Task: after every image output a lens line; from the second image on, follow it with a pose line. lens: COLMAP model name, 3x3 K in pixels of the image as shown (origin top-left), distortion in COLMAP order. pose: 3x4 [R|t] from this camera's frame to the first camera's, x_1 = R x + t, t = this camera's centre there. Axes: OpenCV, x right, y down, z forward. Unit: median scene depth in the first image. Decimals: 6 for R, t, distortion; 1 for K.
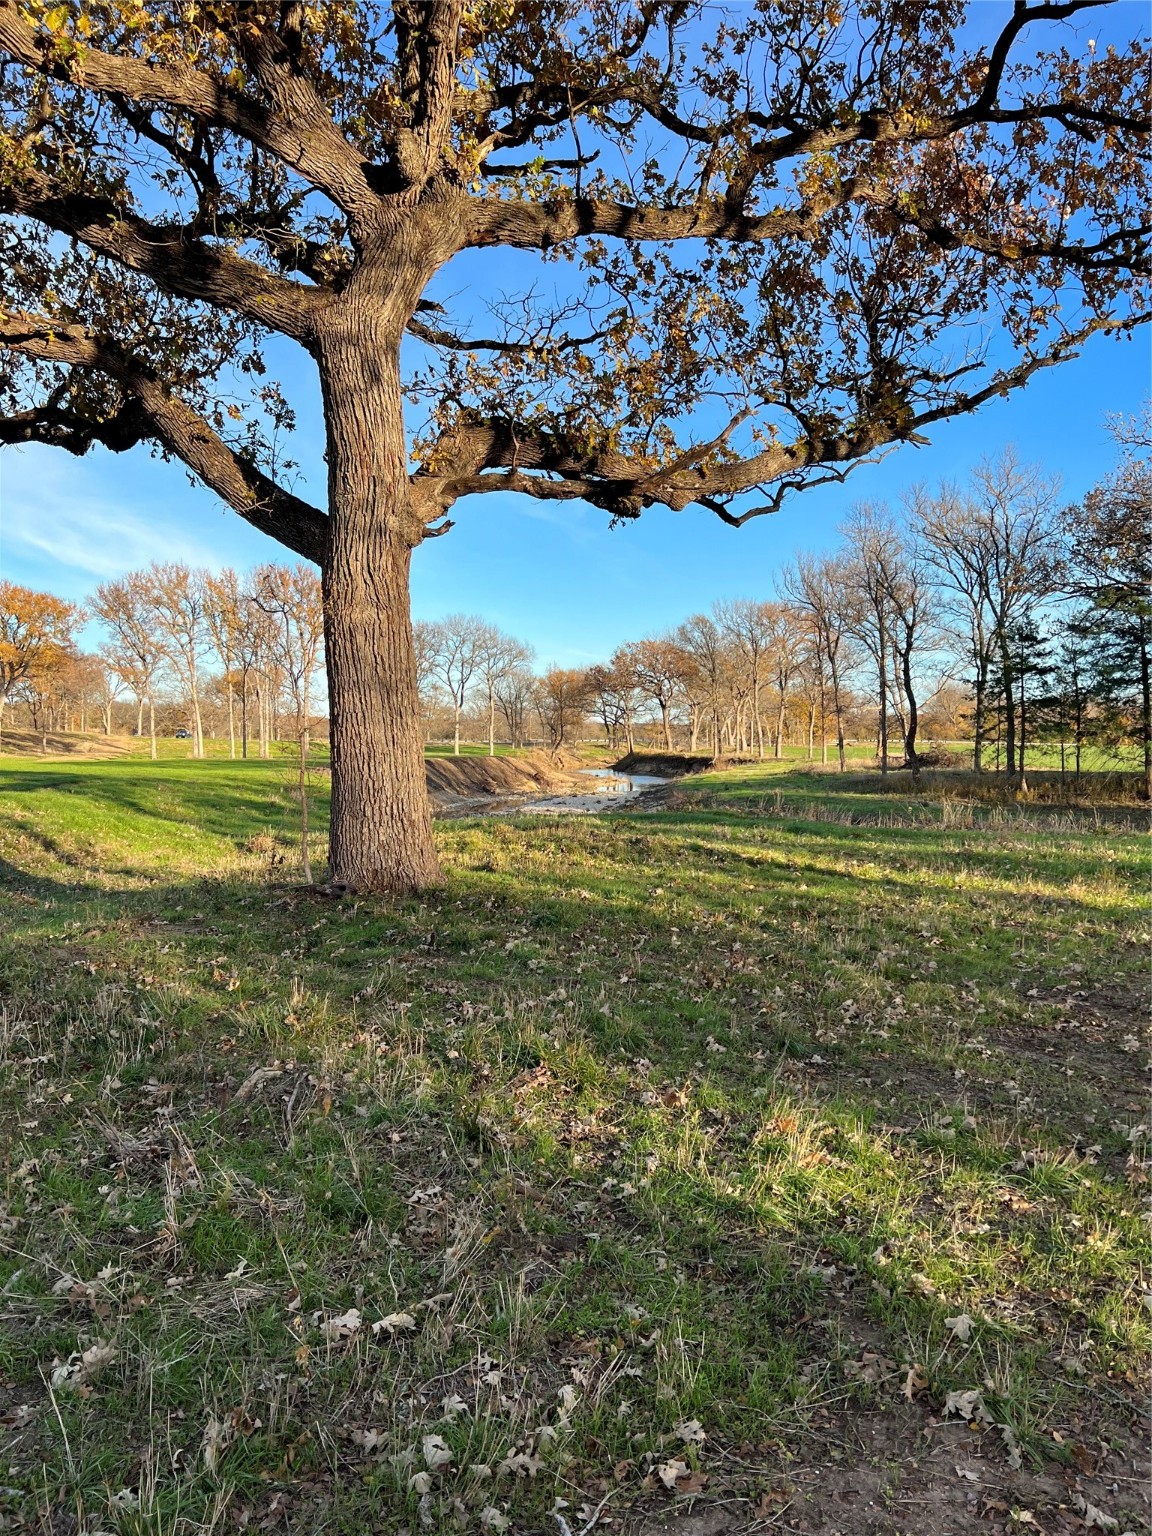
lens RADIAL K [[1153.2, 0, 576.4], [0, 1153.2, 761.9], [0, 0, 1]] dist [0.051902, -0.058108]
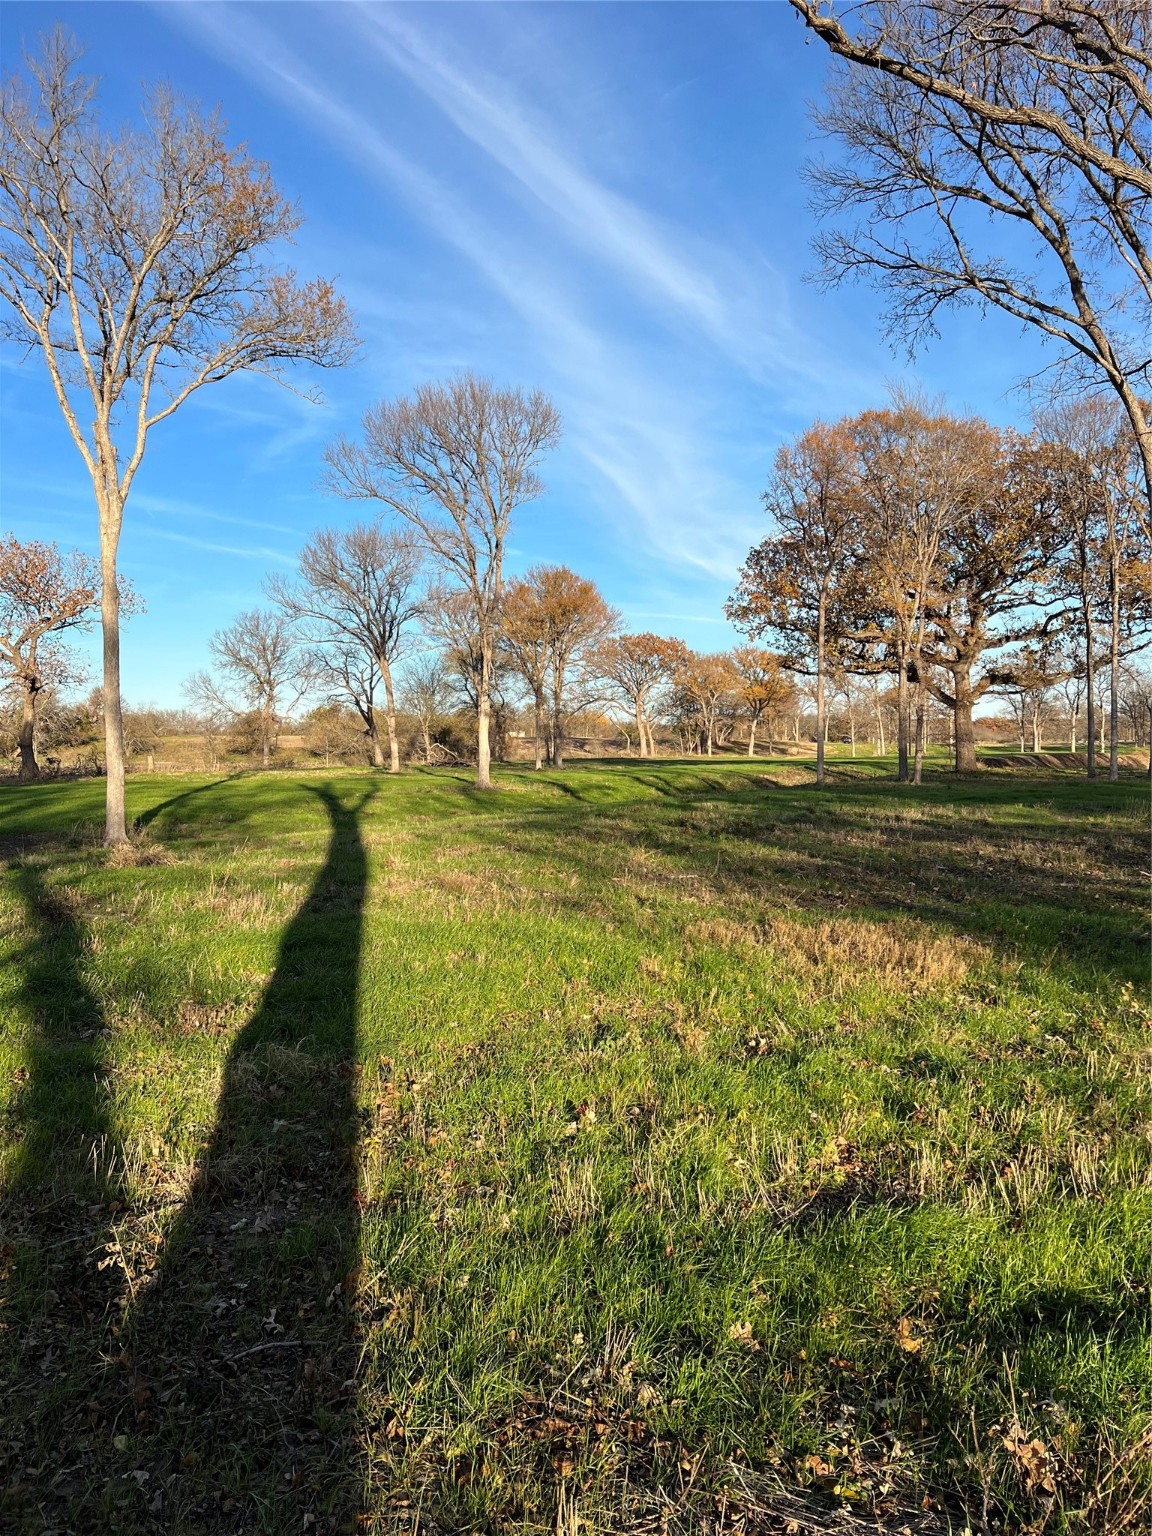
lens RADIAL K [[1153.2, 0, 573.9], [0, 1153.2, 771.2], [0, 0, 1]] dist [0.051902, -0.058108]
pose [[0.856287, -0.005531, -0.516470, 0.100051], [0.008211, 0.999962, 0.002905, 0.007017], [0.516434, -0.006728, 0.856300, -0.432368]]
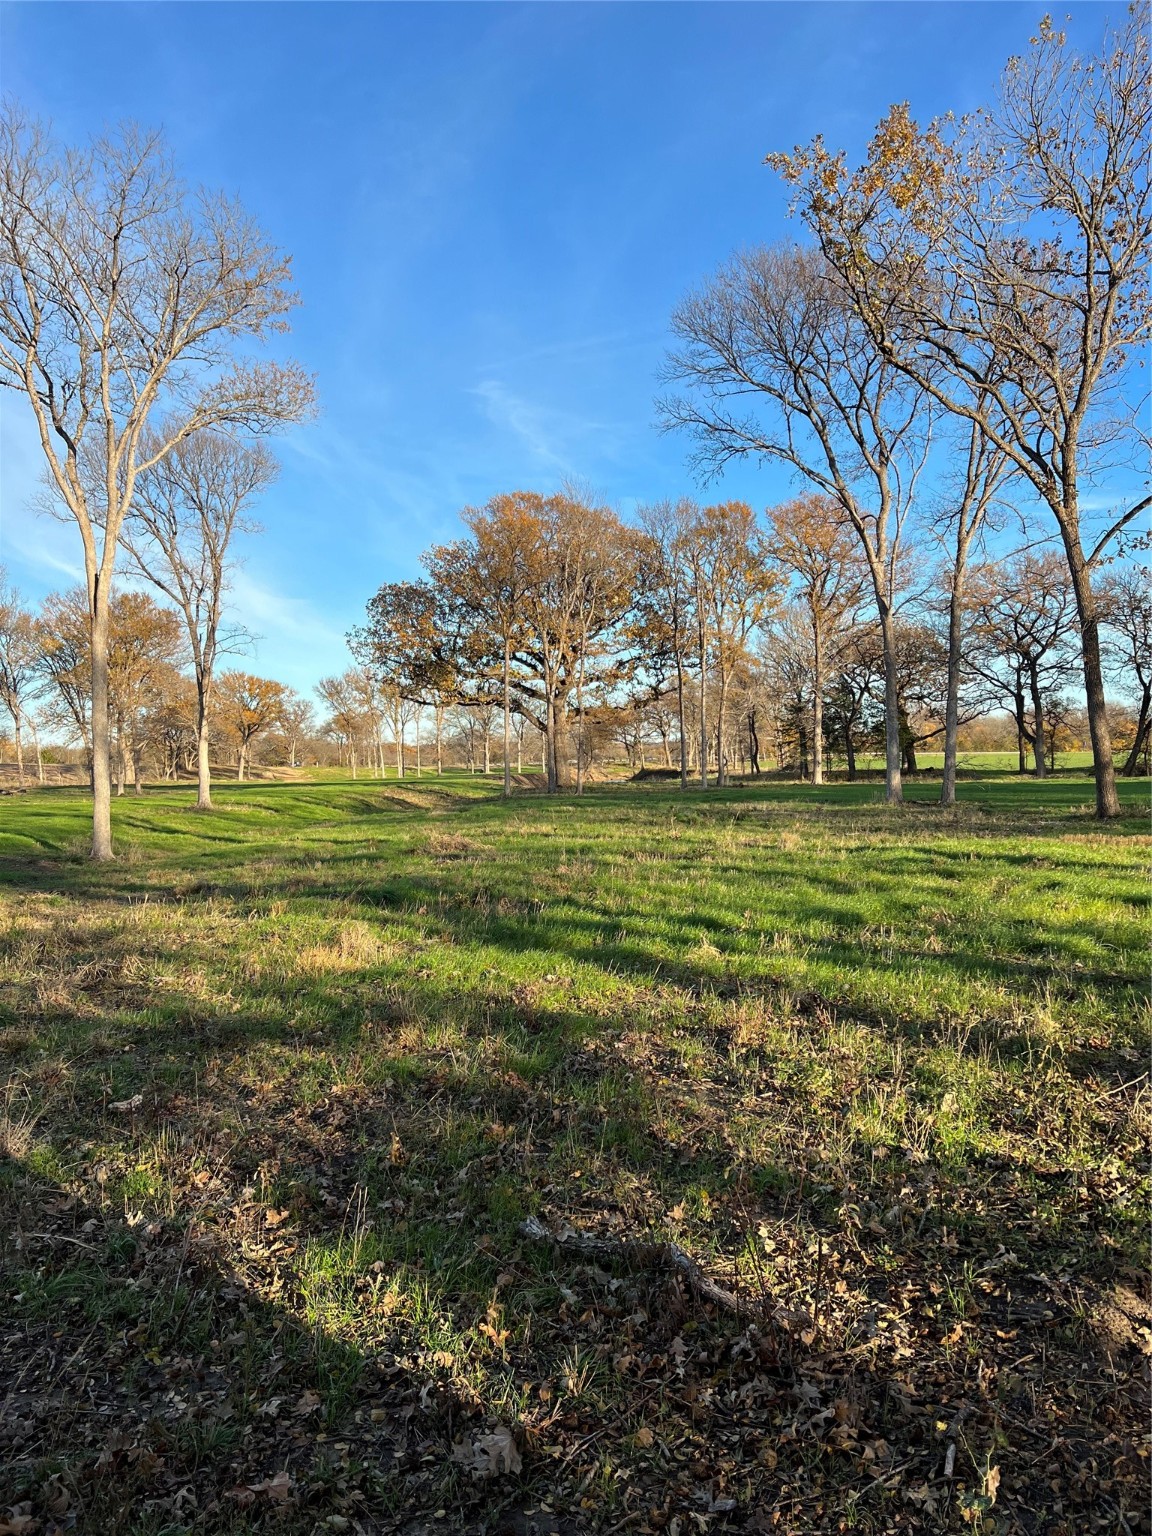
lens RADIAL K [[1153.2, 0, 570.8], [0, 1153.2, 758.8], [0, 0, 1]] dist [0.051902, -0.058108]
pose [[0.999161, -0.028493, -0.029421, 0.006289], [0.027917, 0.999414, -0.019794, 0.007420], [0.029968, 0.018956, 0.999371, -0.525312]]
